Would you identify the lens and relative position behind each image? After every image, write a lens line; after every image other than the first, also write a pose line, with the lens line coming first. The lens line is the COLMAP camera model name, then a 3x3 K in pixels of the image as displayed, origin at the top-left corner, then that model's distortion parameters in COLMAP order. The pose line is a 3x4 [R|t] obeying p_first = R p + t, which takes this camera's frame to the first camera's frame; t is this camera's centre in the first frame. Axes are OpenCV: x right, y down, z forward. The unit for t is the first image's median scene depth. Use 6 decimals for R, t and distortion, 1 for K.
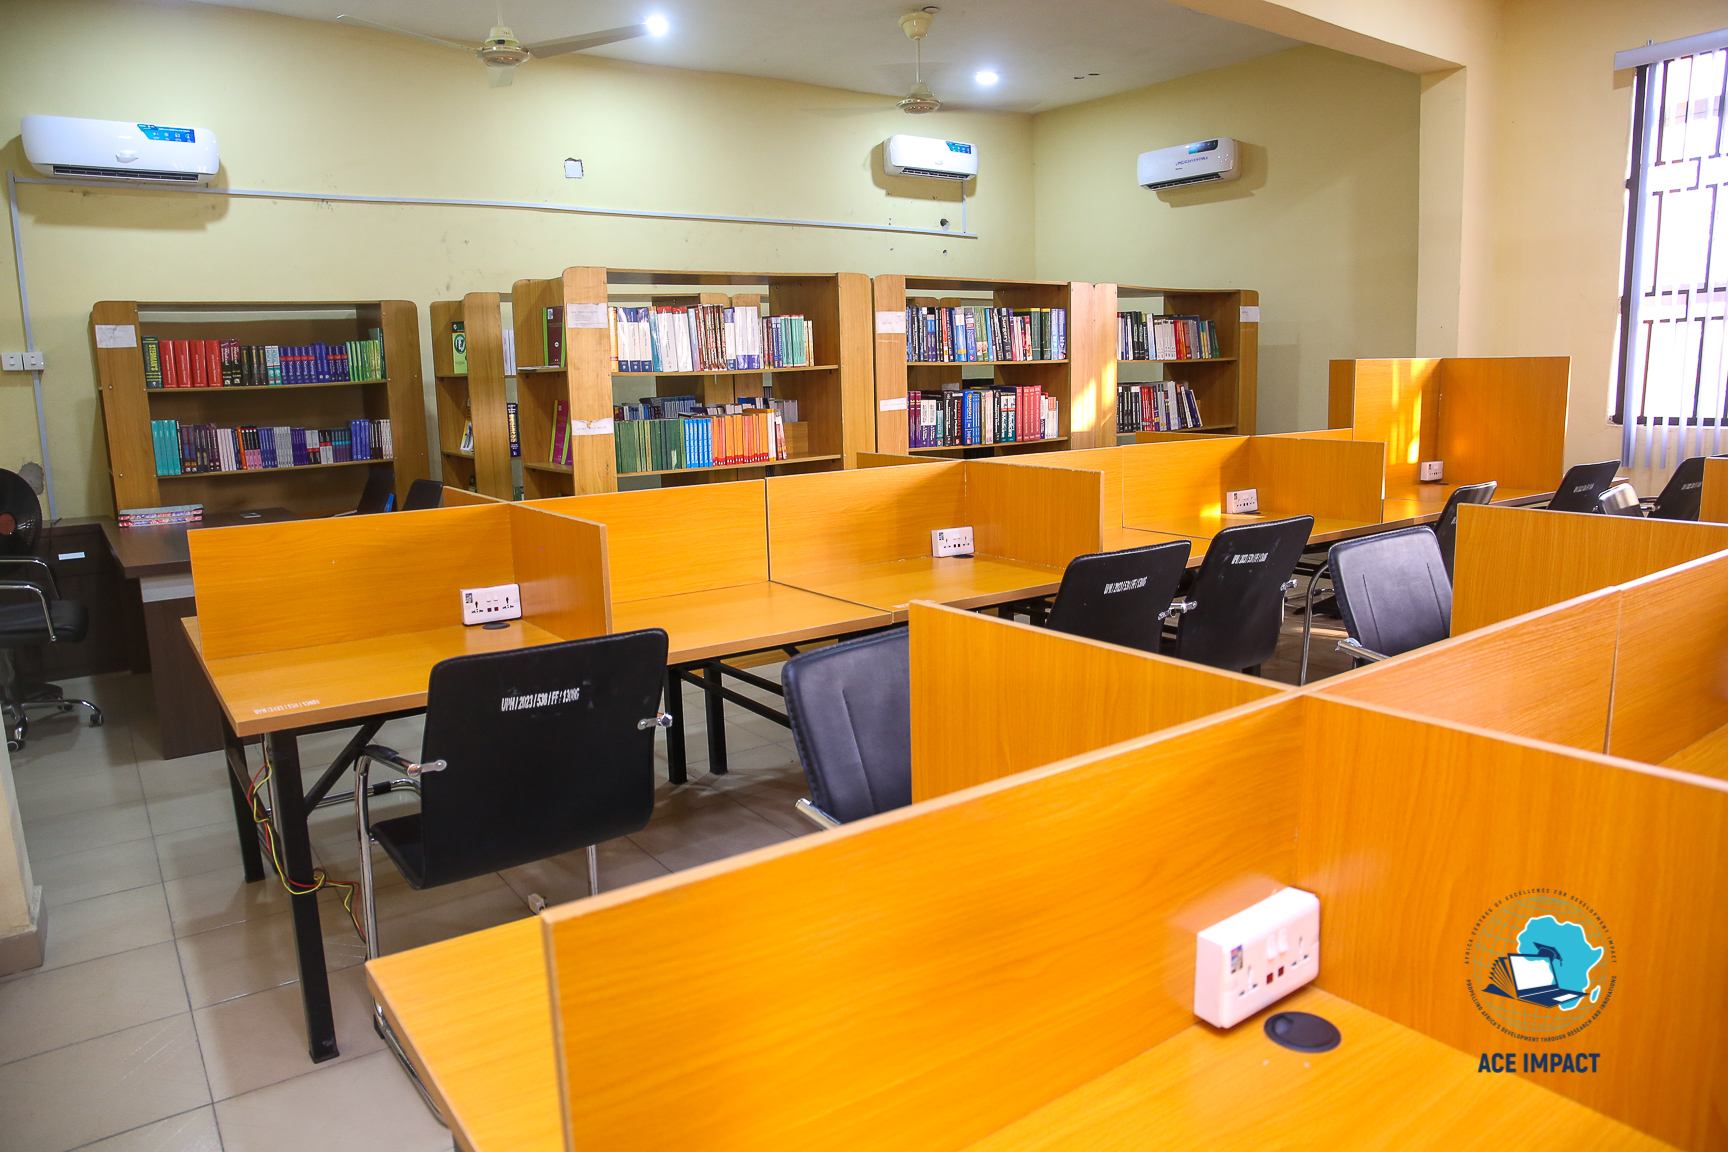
lens RADIAL K [[1166.5, 0, 862.6], [0, 1166.5, 582.6], [0, 0, 1]] dist [-0.109553, 0.039187]
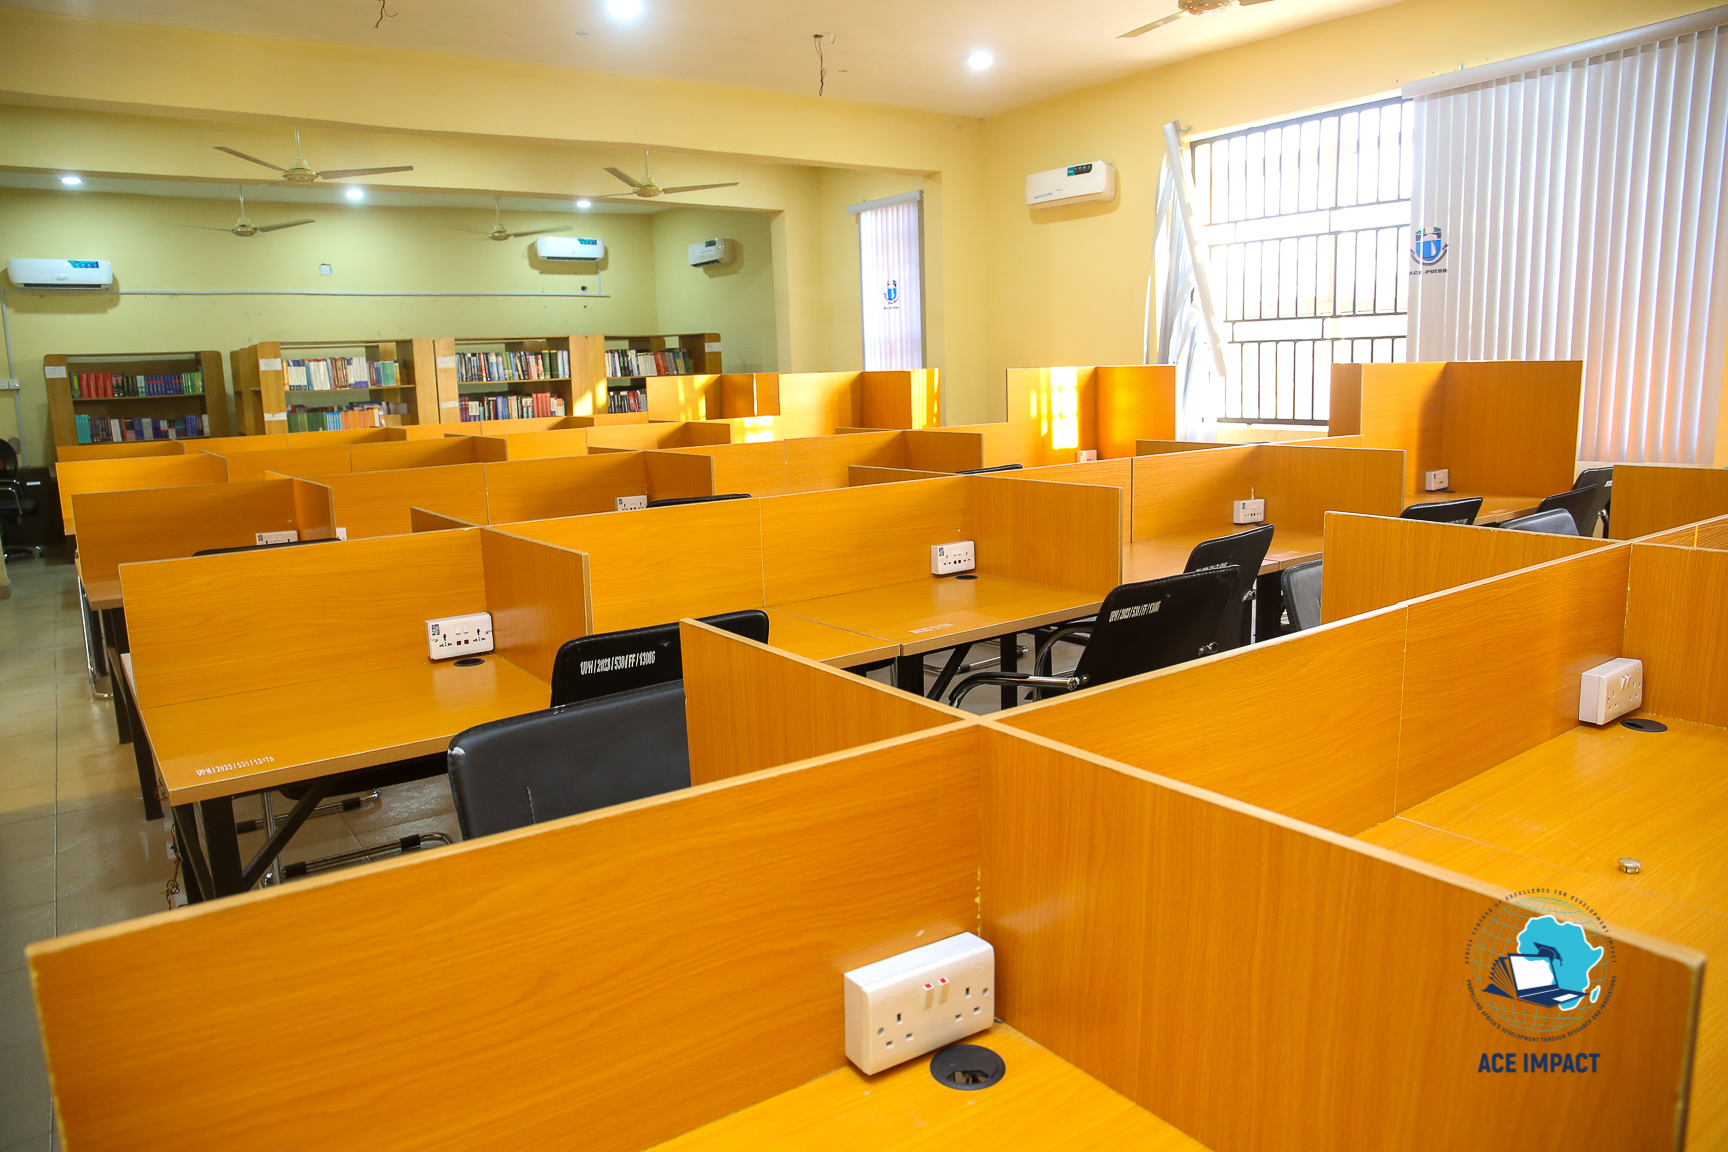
lens RADIAL K [[1166.5, 0, 877.2], [0, 1166.5, 578.4], [0, 0, 1]] dist [-0.109553, 0.039187]
pose [[0.999899, -0.003325, 0.013850, 0.690462], [0.003361, 0.999991, -0.002547, 0.140744], [-0.013841, 0.002593, 0.999901, -0.895898]]
